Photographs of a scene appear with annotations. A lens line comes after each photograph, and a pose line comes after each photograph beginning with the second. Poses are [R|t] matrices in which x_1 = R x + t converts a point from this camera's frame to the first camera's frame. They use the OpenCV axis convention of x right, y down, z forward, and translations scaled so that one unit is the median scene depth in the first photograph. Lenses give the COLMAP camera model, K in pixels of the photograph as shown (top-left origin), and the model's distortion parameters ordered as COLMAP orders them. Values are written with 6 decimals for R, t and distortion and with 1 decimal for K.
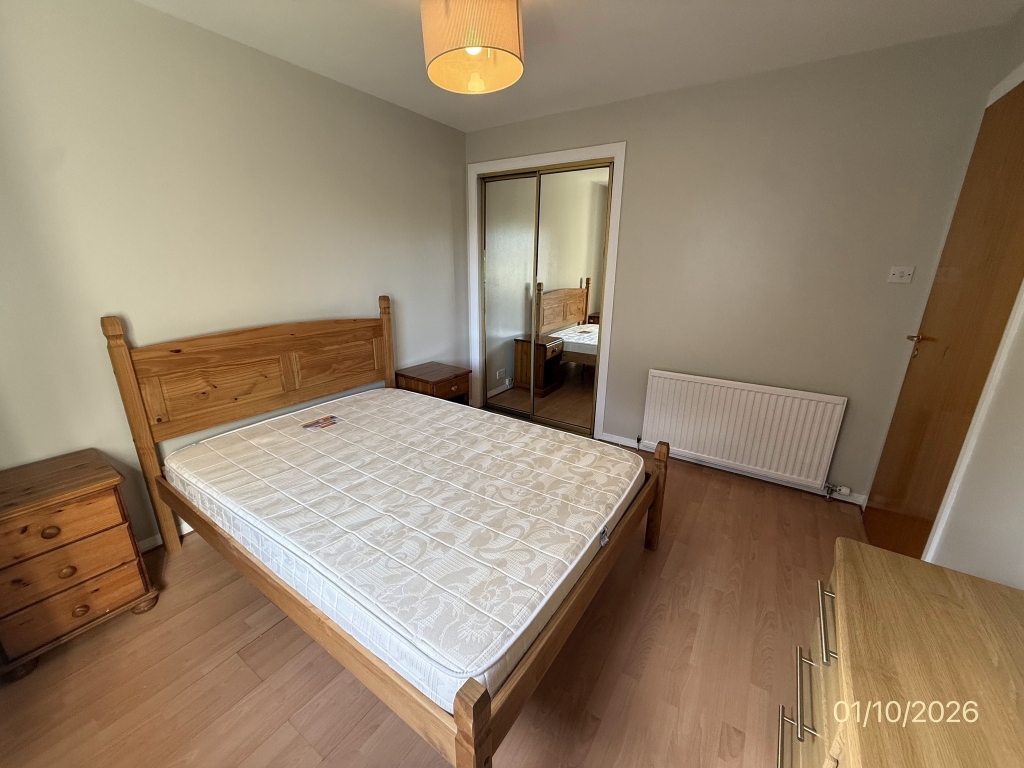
lens RADIAL K [[403.5, 0, 509.3], [0, 403.5, 384.0], [0, 0, 1]] dist [0.001093, 0.000024]
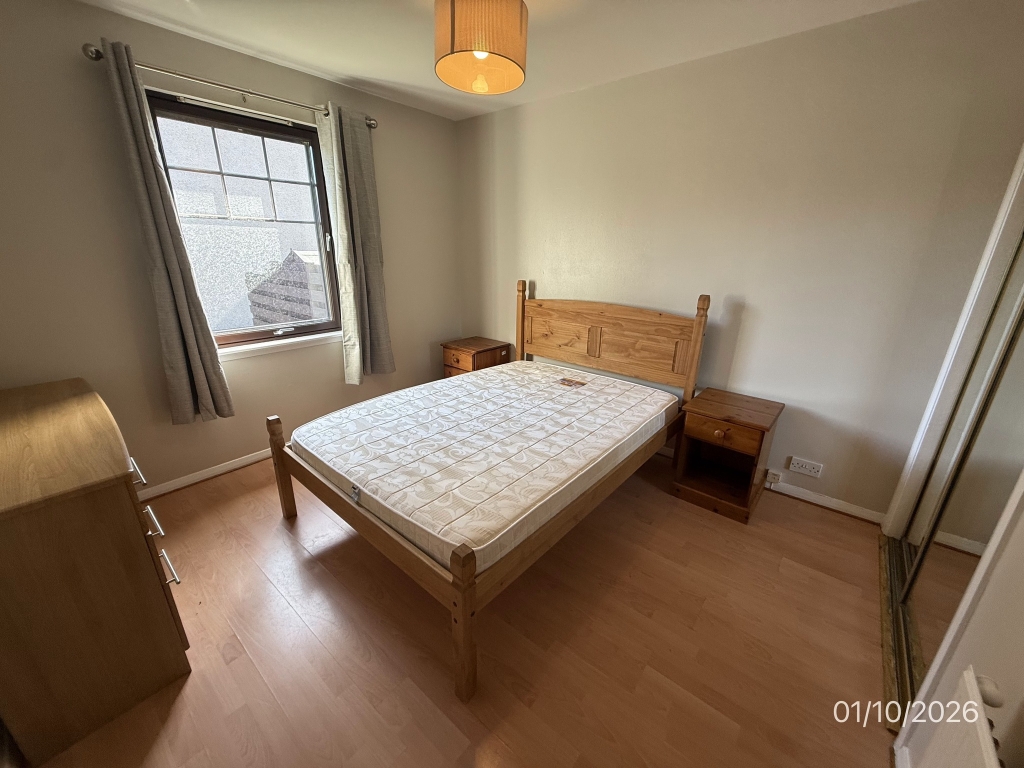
lens RADIAL K [[403.5, 0, 510.5], [0, 403.5, 382.4], [0, 0, 1]] dist [0.001093, 0.000024]
pose [[-0.110514, 0.313706, -0.943067, 0.653214], [-0.298331, 0.894652, 0.332561, -0.235845], [0.948043, 0.318099, -0.005283, 0.741680]]
